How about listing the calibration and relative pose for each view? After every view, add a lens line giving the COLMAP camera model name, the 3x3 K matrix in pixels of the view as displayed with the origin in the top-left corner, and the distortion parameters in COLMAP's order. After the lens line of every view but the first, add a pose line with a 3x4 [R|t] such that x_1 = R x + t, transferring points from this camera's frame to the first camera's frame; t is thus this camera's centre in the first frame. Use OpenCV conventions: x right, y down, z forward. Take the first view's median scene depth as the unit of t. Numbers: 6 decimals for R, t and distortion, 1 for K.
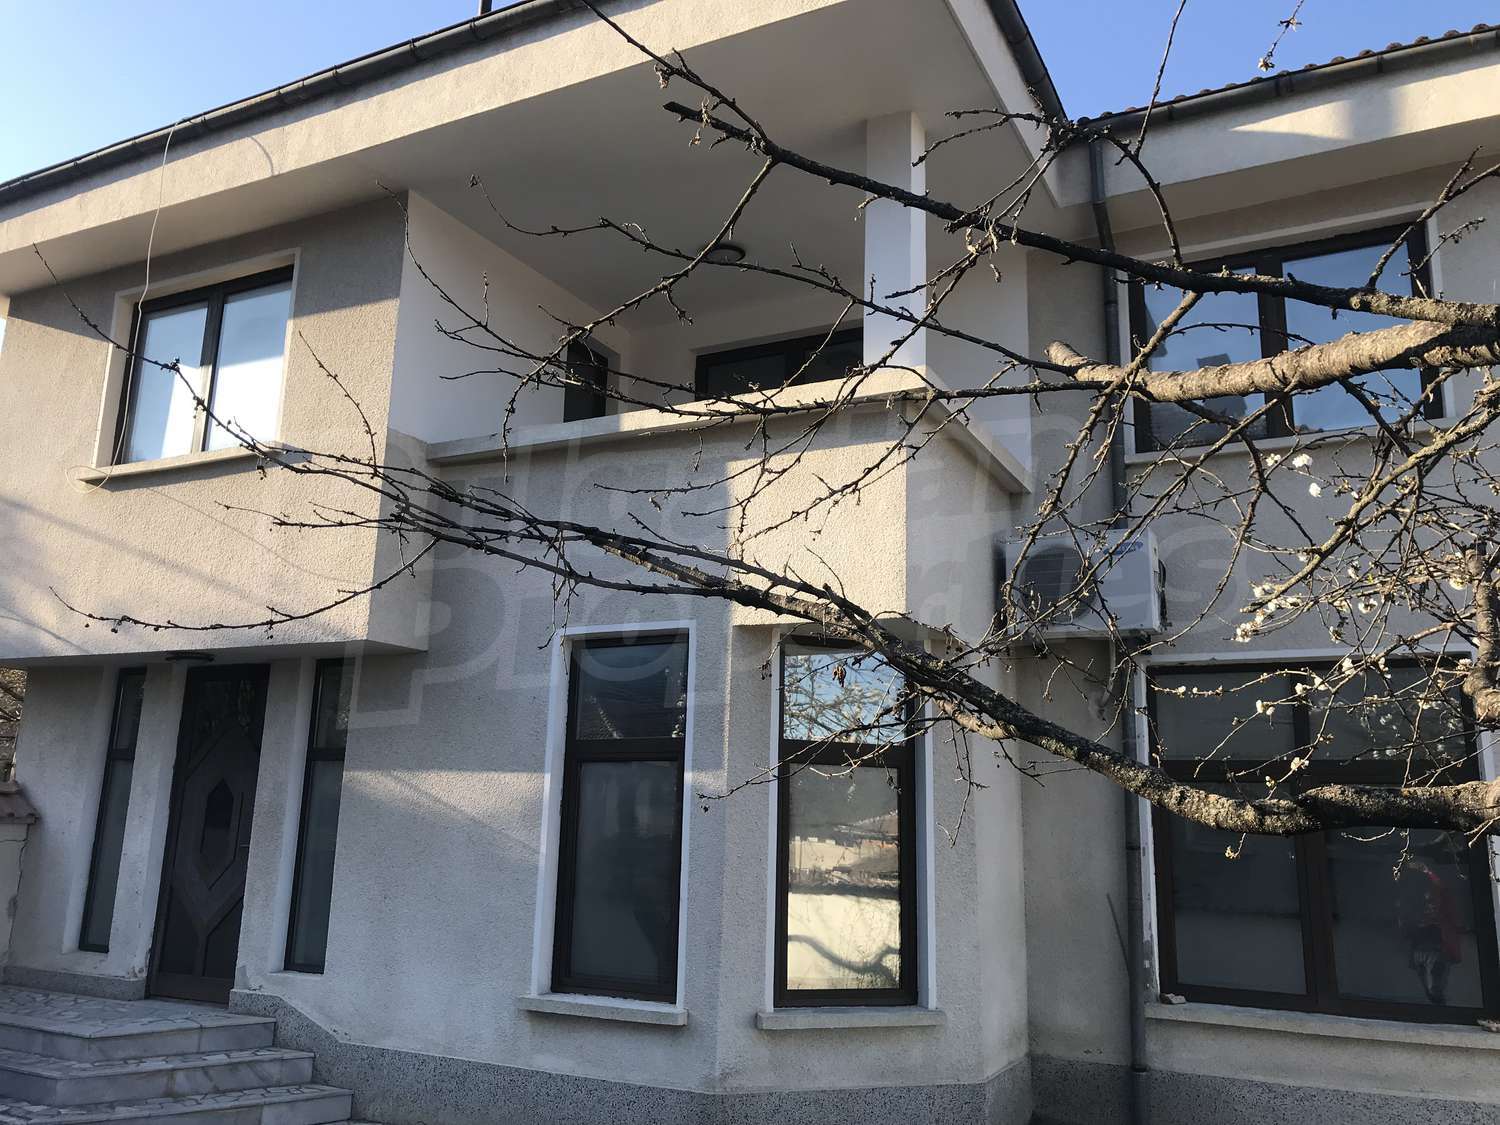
lens RADIAL K [[1245.6, 0, 753.7], [0, 1245.6, 558.1], [0, 0, 1]] dist [0.025982, -0.031778]
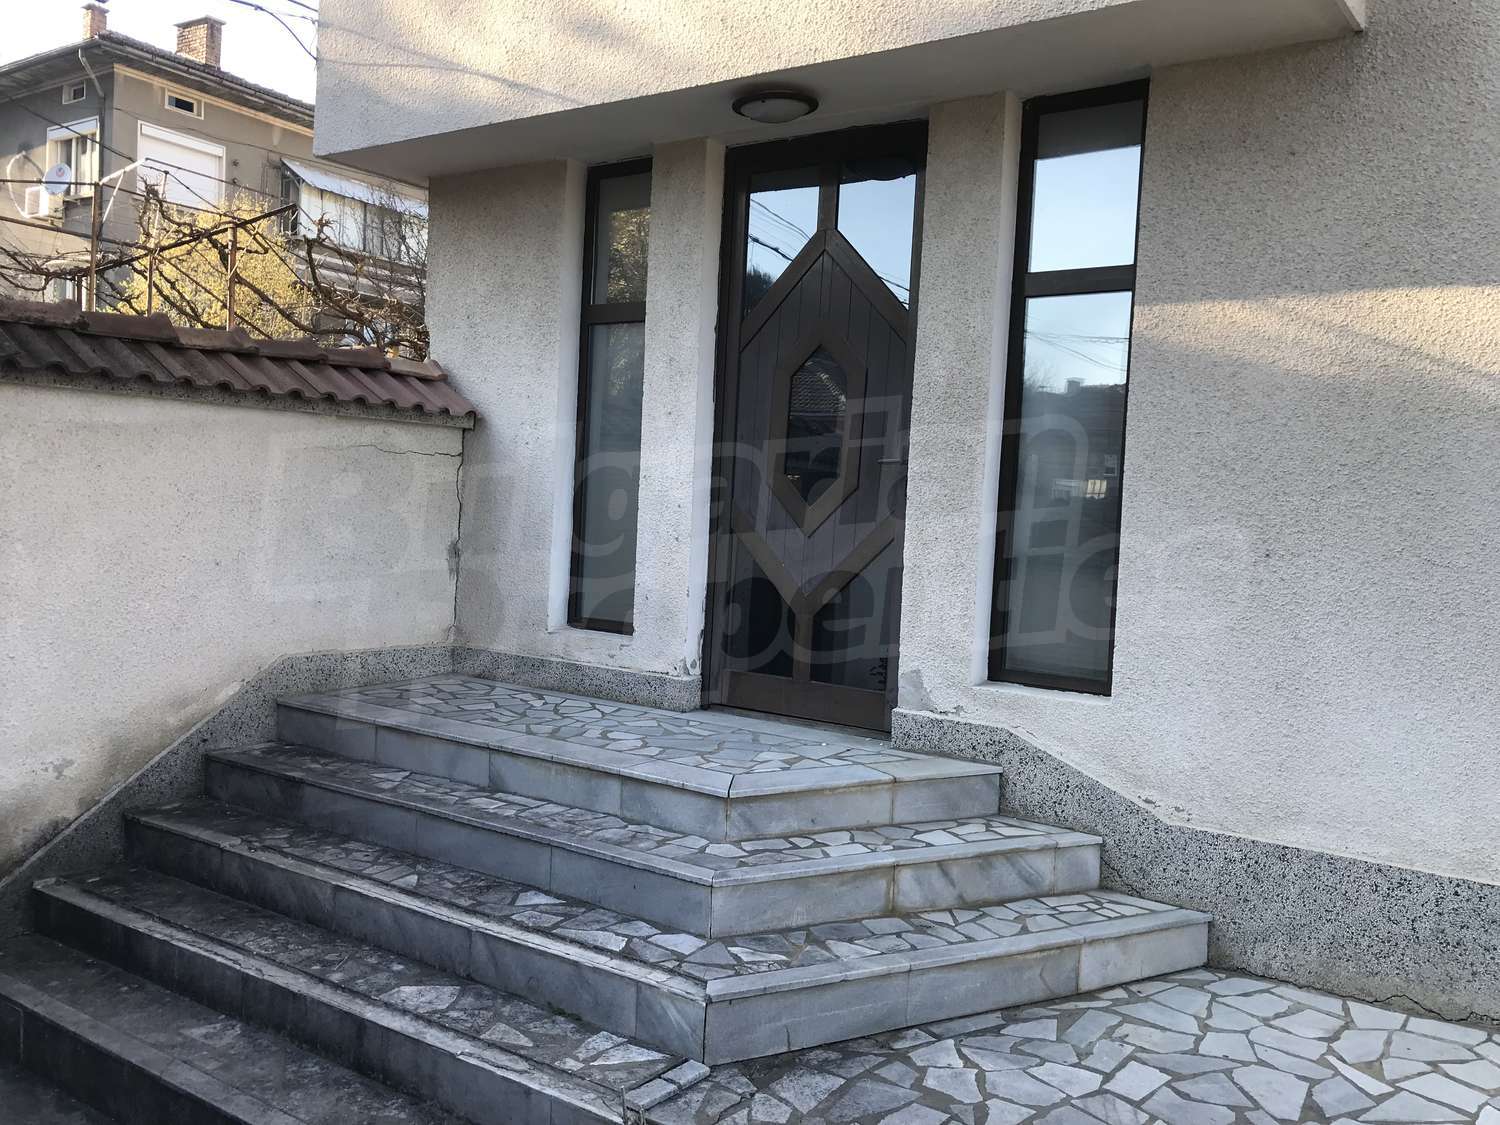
lens RADIAL K [[1245.6, 0, 726.0], [0, 1245.6, 563.4], [0, 0, 1]] dist [0.025982, -0.031778]
pose [[0.987969, 0.026436, -0.152375, -0.444898], [0.012569, 0.968296, 0.249489, 0.155523], [0.154140, -0.248403, 0.956314, 0.516910]]
